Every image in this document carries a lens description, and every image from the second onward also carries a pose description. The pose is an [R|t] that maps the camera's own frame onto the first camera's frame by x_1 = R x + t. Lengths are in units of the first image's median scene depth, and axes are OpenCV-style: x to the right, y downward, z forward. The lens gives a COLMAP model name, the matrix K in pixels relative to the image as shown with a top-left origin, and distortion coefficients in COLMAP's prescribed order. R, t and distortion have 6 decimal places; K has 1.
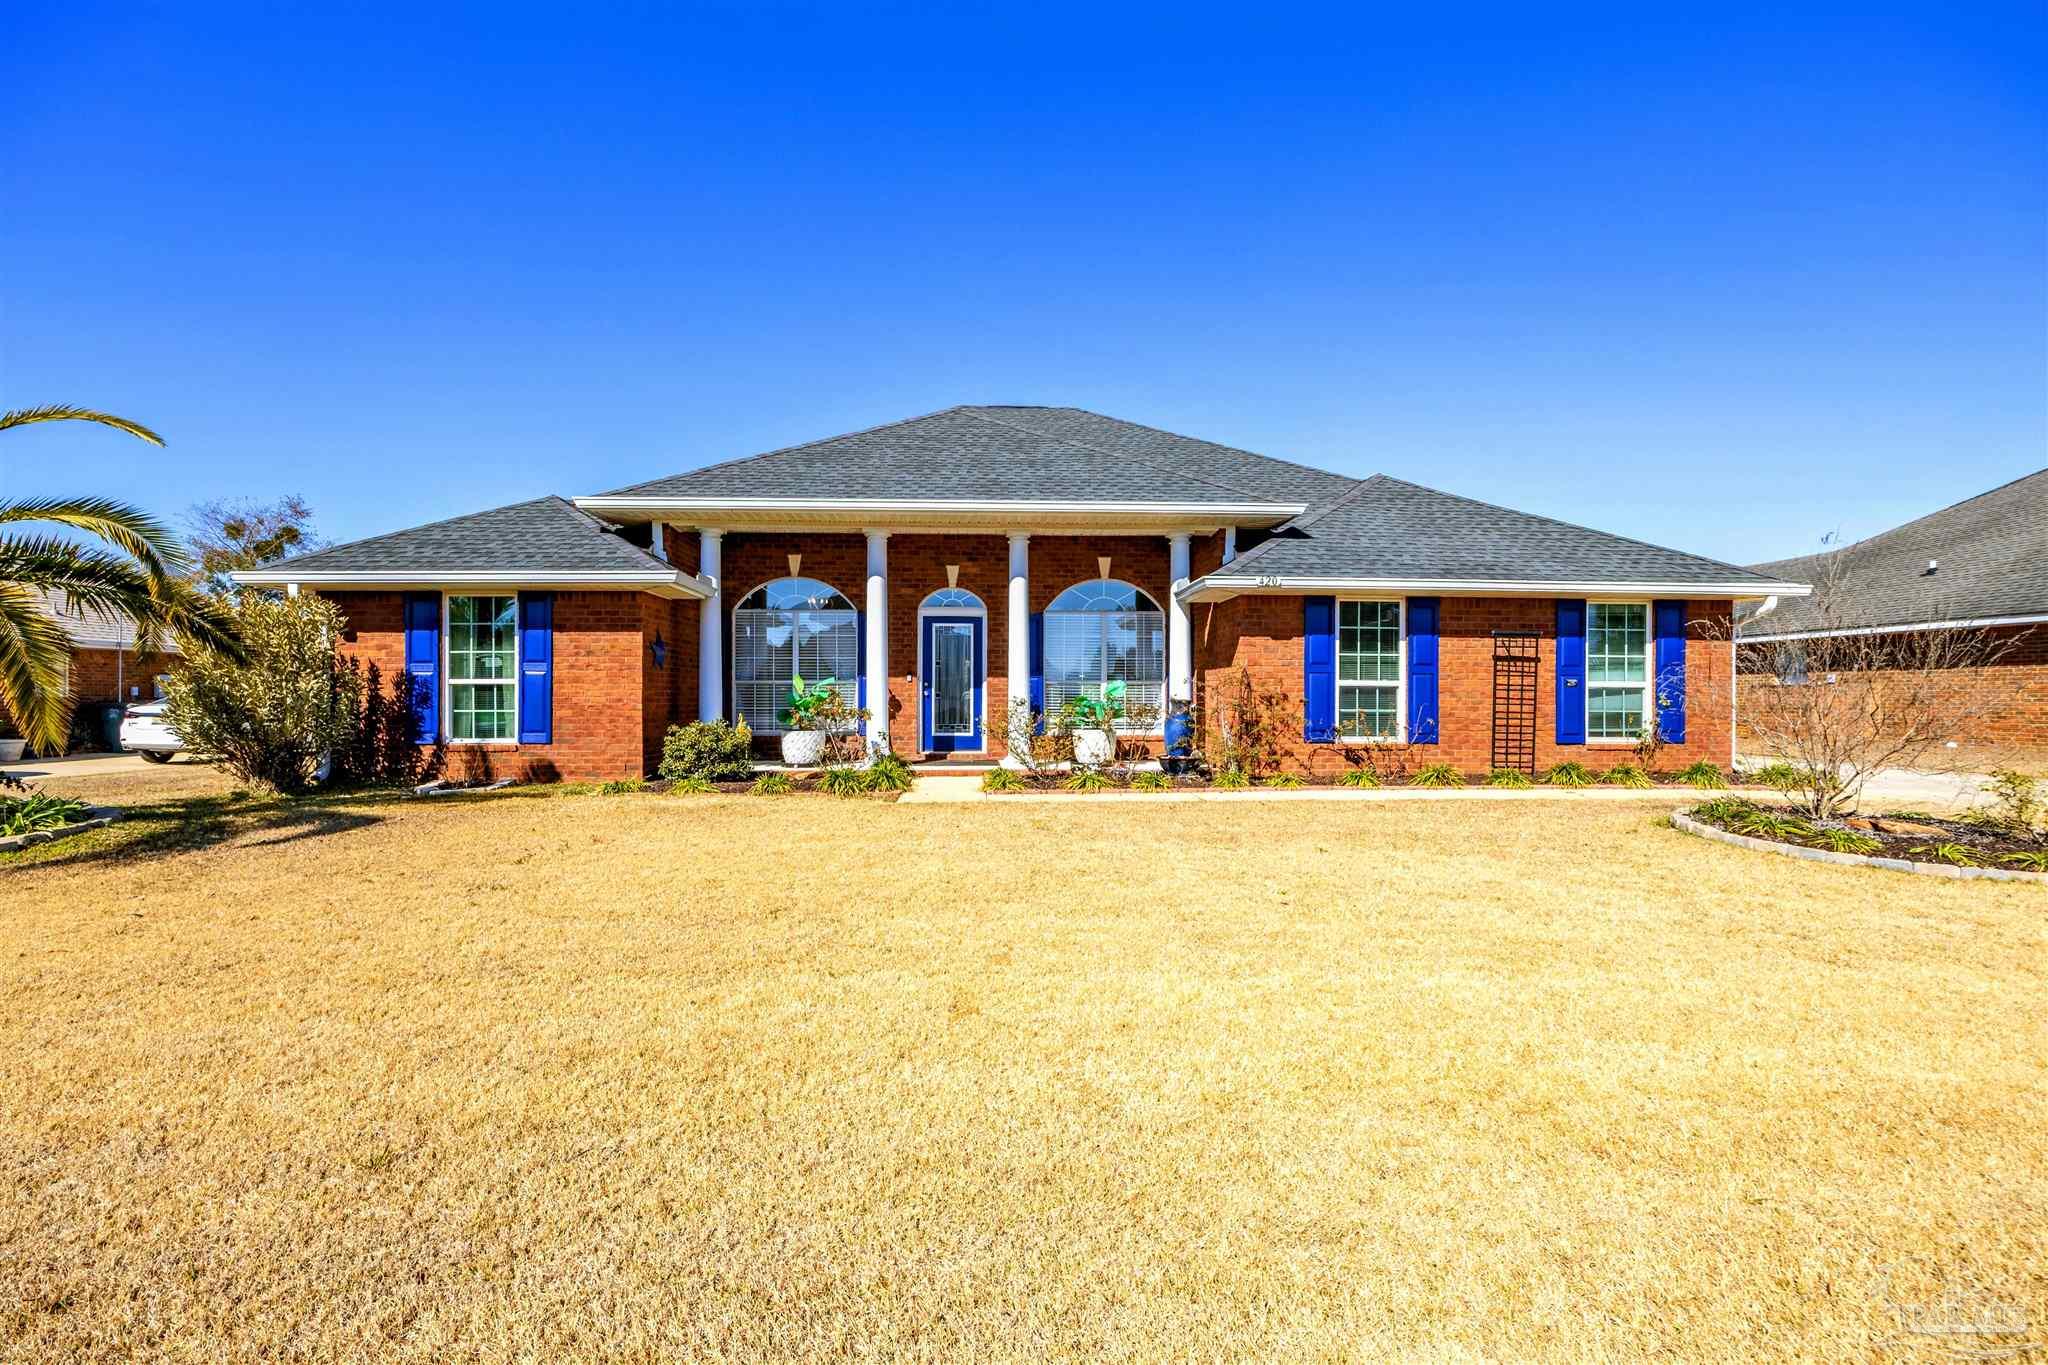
lens RADIAL K [[1179.3, 0, 1057.1], [0, 1179.3, 686.2], [0, 0, 1]] dist [0.000387, -0.000432]
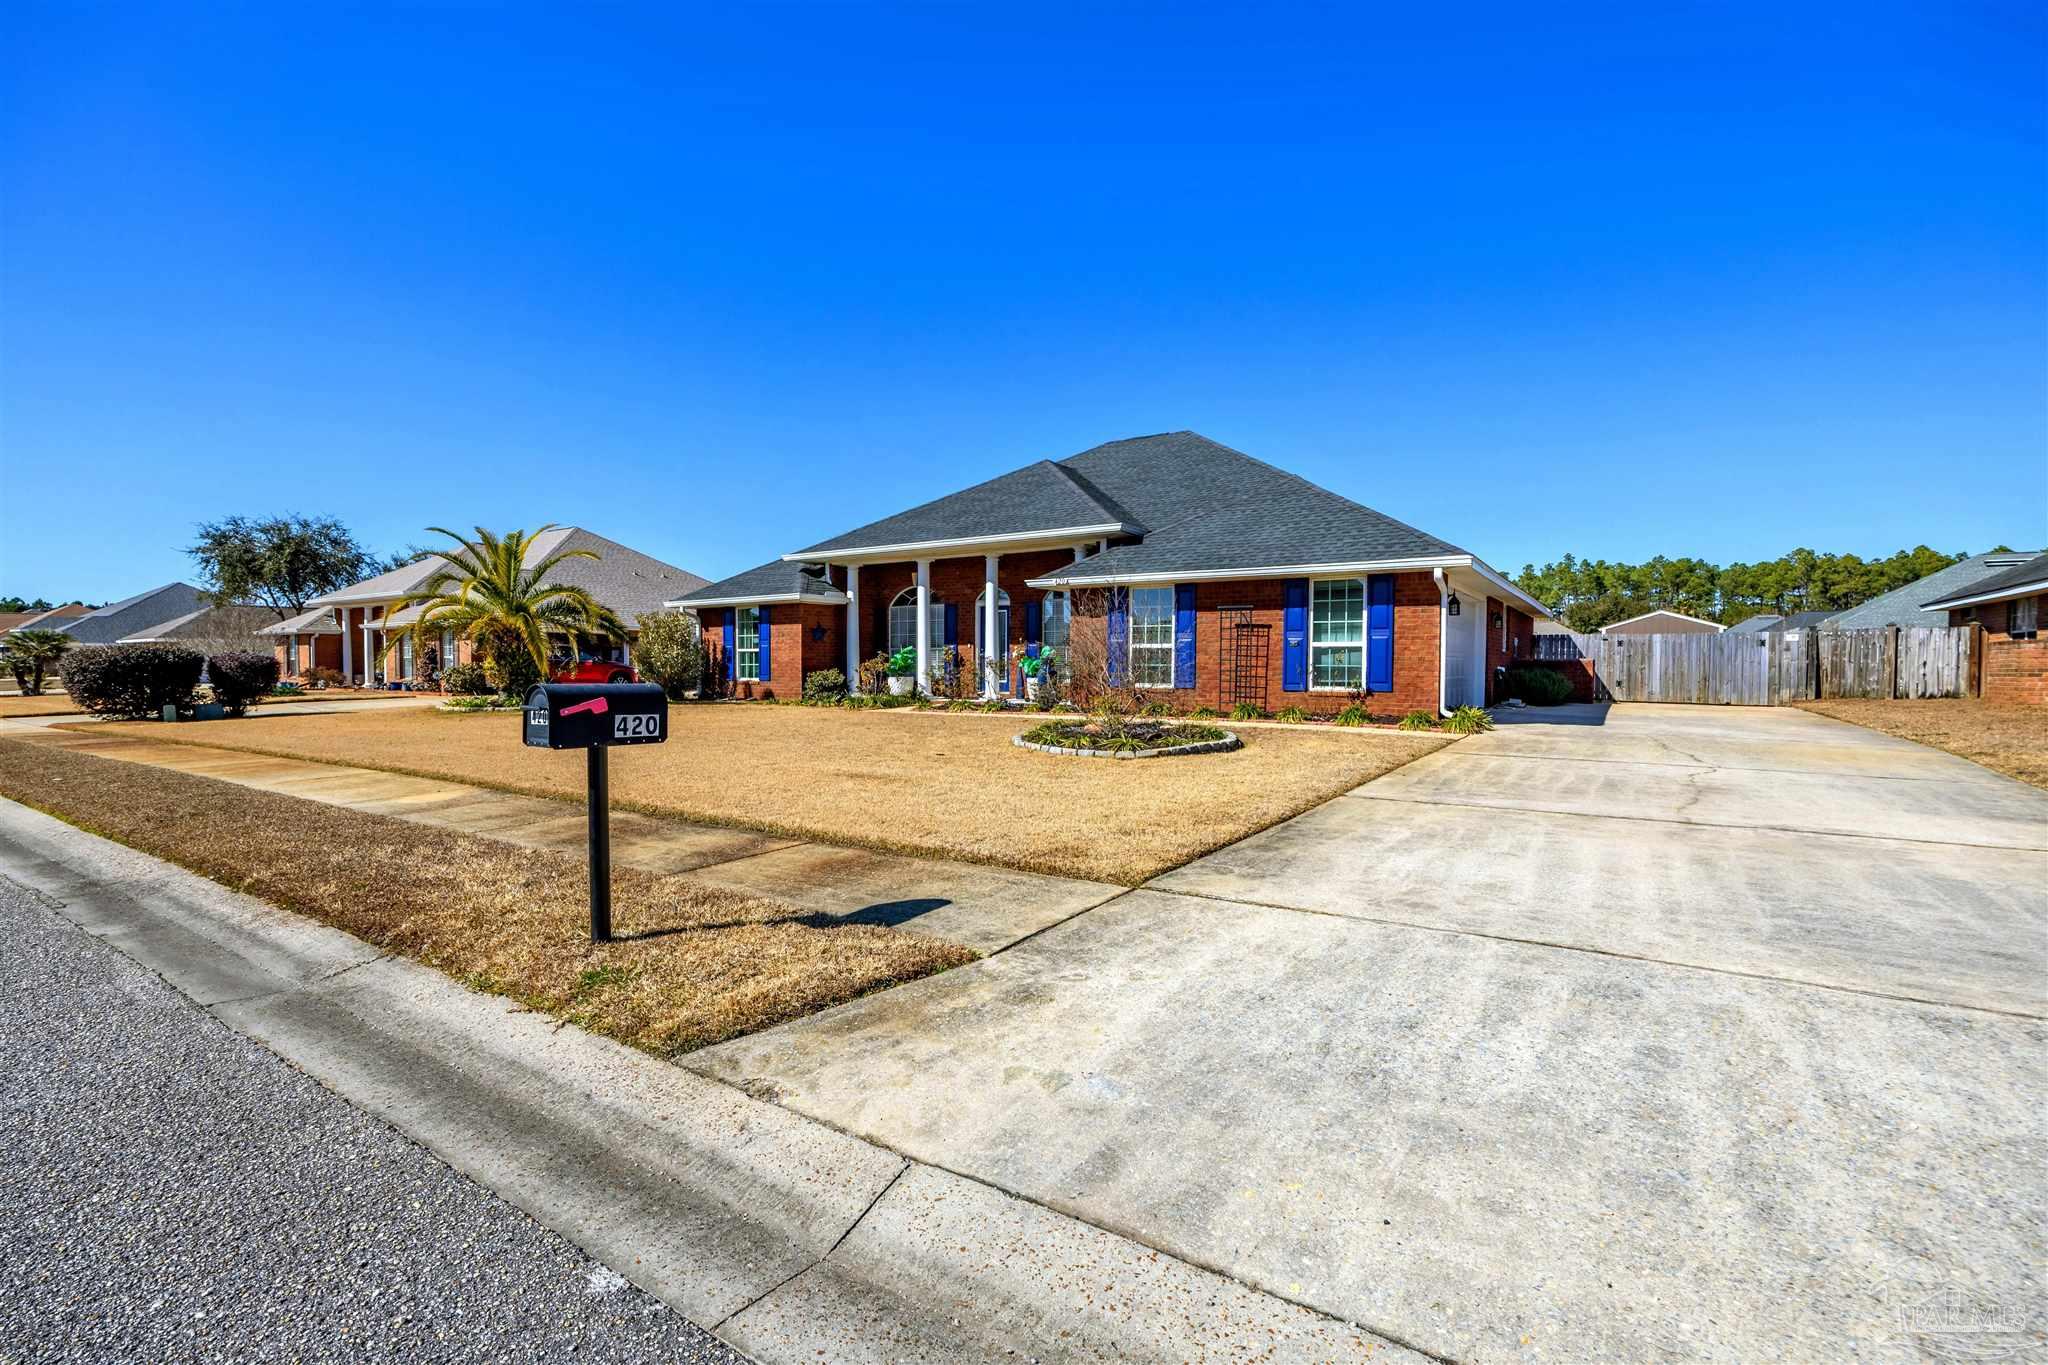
lens RADIAL K [[908.0, 0, 1024.0], [0, 908.0, 682.5], [0, 0, 1]] dist [-0.002516, -0.000691]
pose [[0.798589, 0.012850, -0.601739, 0.797037], [0.010725, 0.999310, 0.035574, 0.001235], [0.601781, -0.034862, 0.797900, 0.027017]]
